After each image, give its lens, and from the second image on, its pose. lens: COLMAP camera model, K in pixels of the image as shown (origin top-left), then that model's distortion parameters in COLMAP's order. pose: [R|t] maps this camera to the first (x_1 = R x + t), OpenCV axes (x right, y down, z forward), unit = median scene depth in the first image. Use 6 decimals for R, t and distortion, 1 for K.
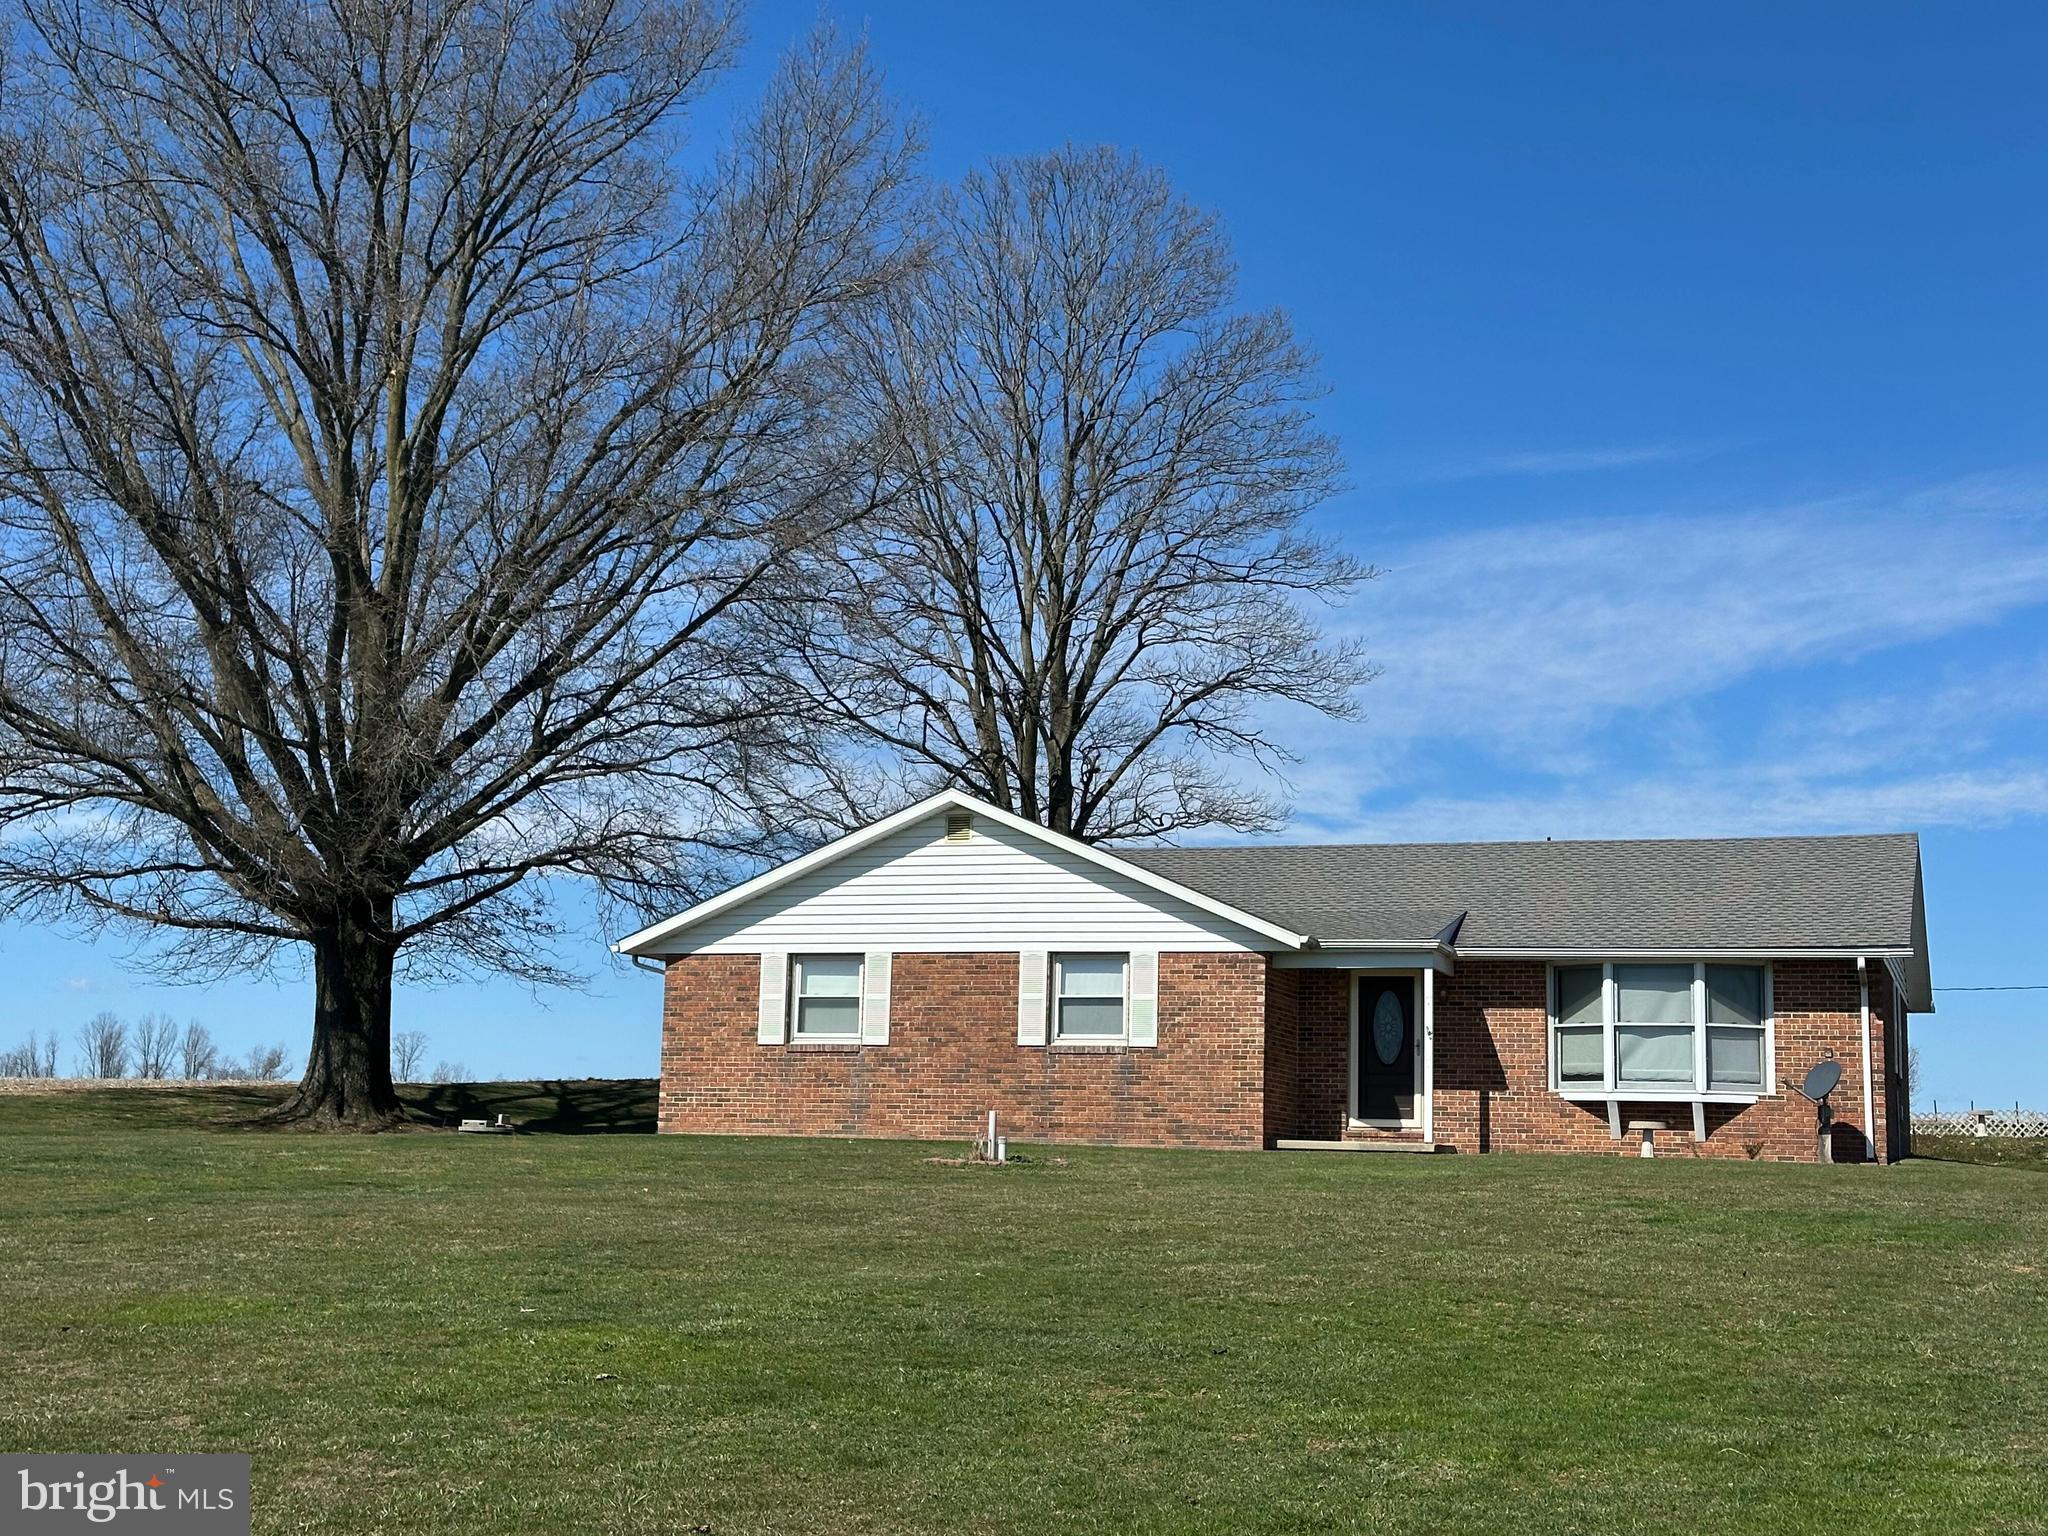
lens RADIAL K [[2919.8, 0, 1024.0], [0, 2919.8, 768.0], [0, 0, 1]] dist [0.106938, 0.024316]
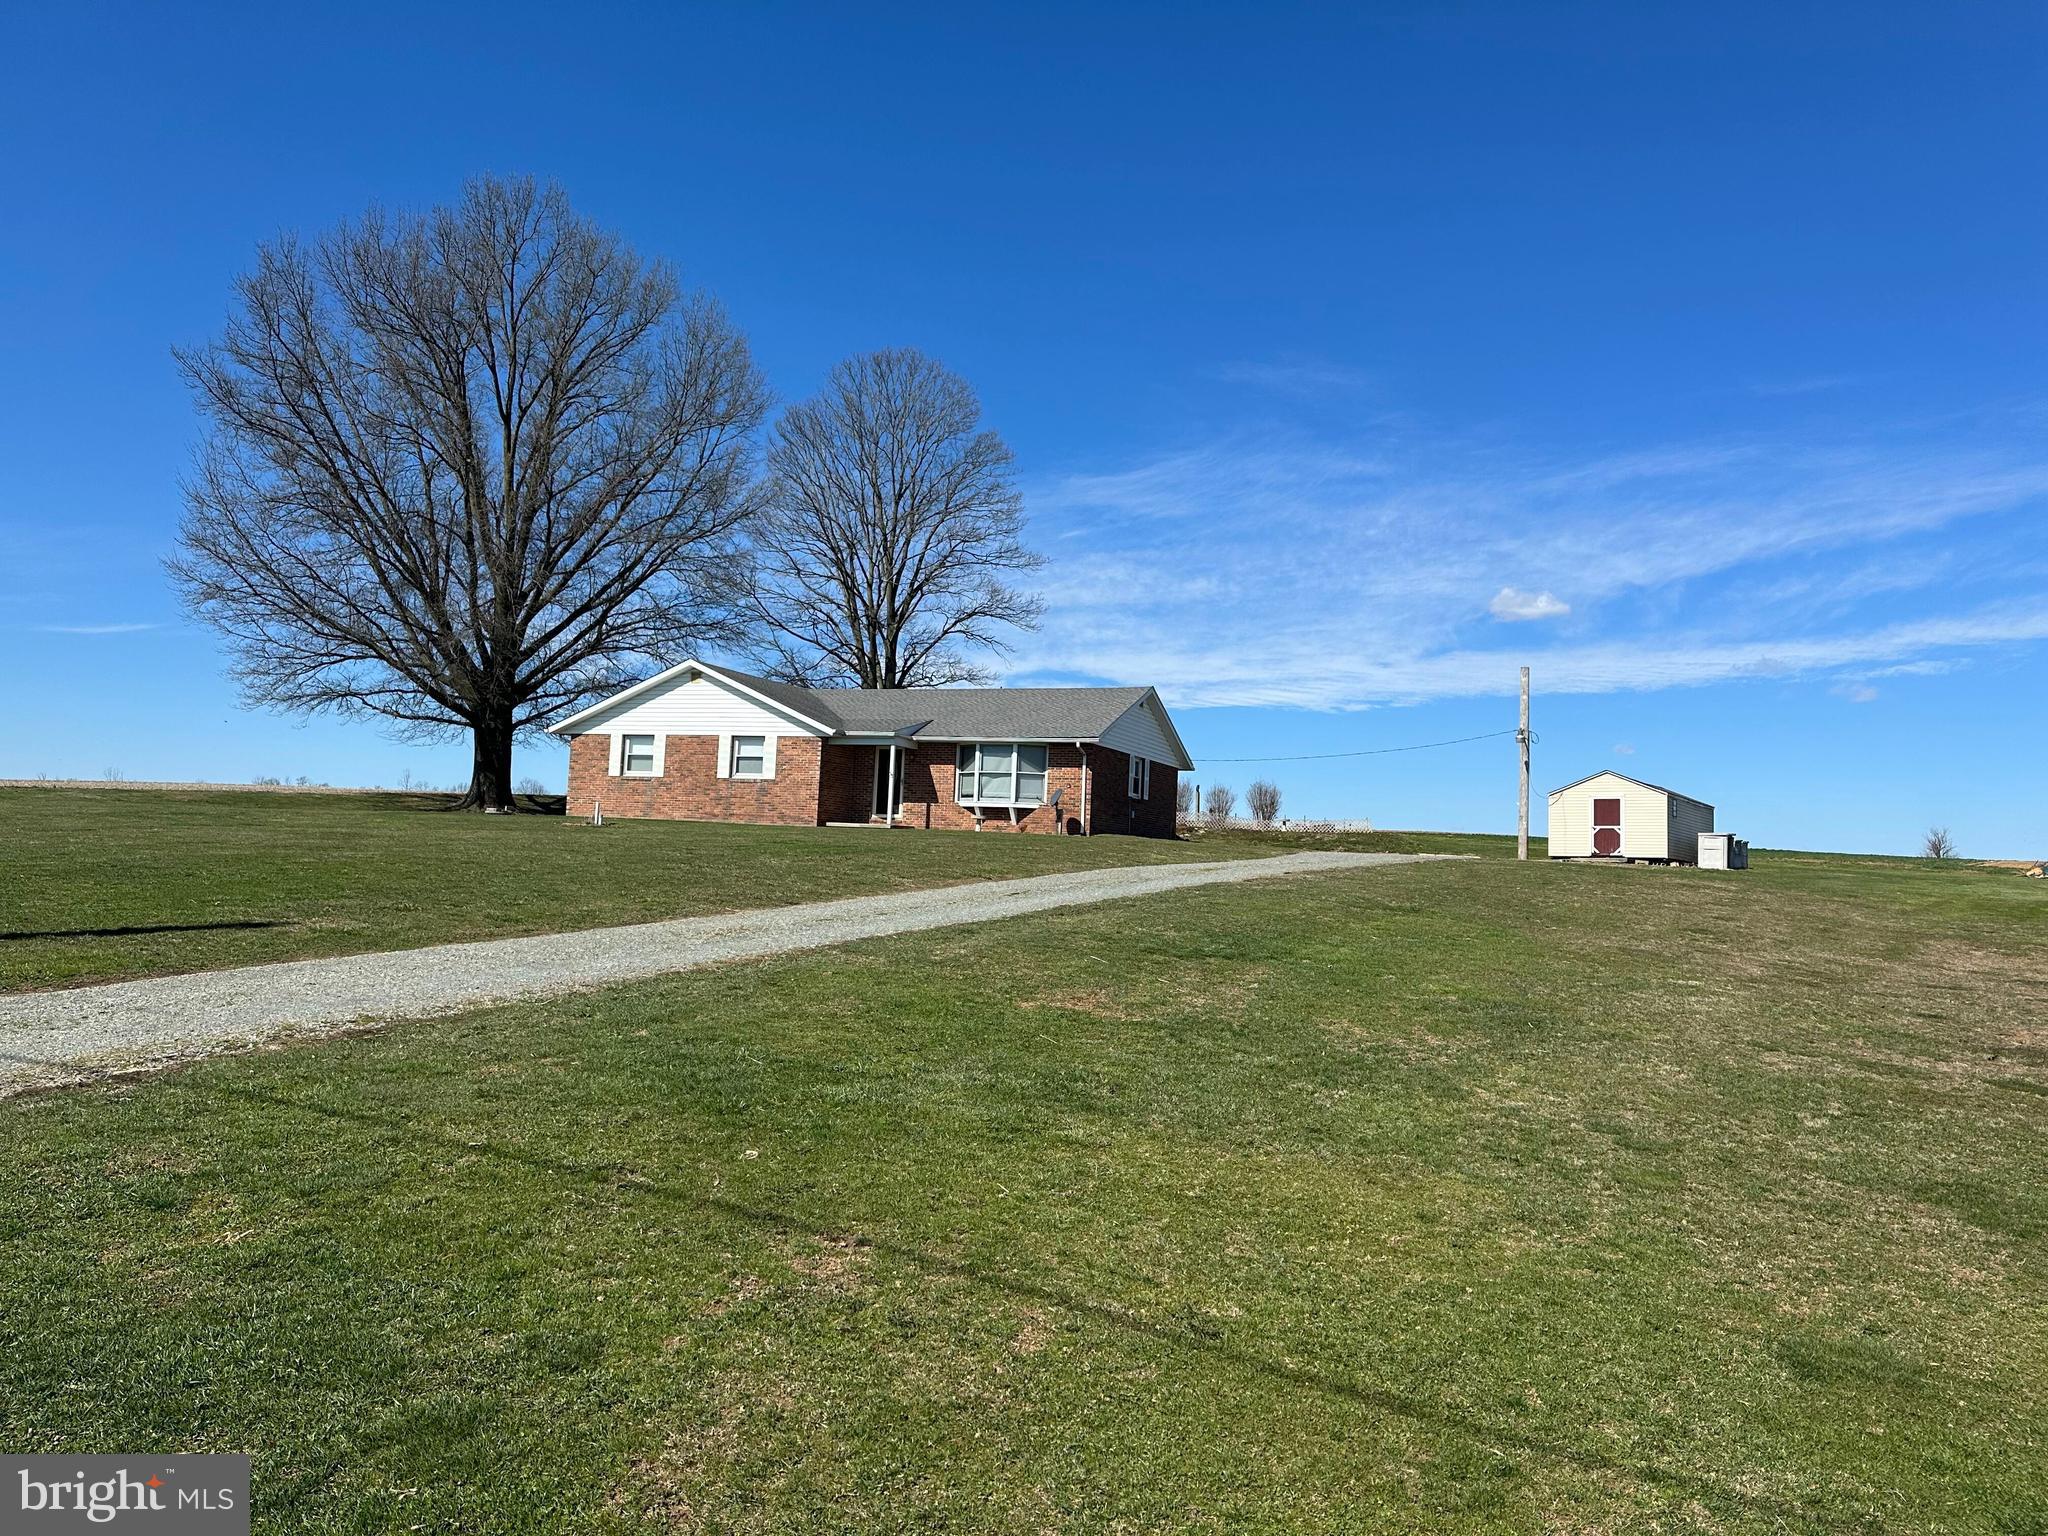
lens RADIAL K [[1446.3, 0, 1024.0], [0, 1446.3, 768.0], [0, 0, 1]] dist [0.065824, -0.002459]
pose [[0.999461, 0.016682, -0.028272, 0.254105], [-0.014434, 0.996853, 0.077941, -0.000236], [0.029484, -0.077491, 0.996557, -0.071344]]
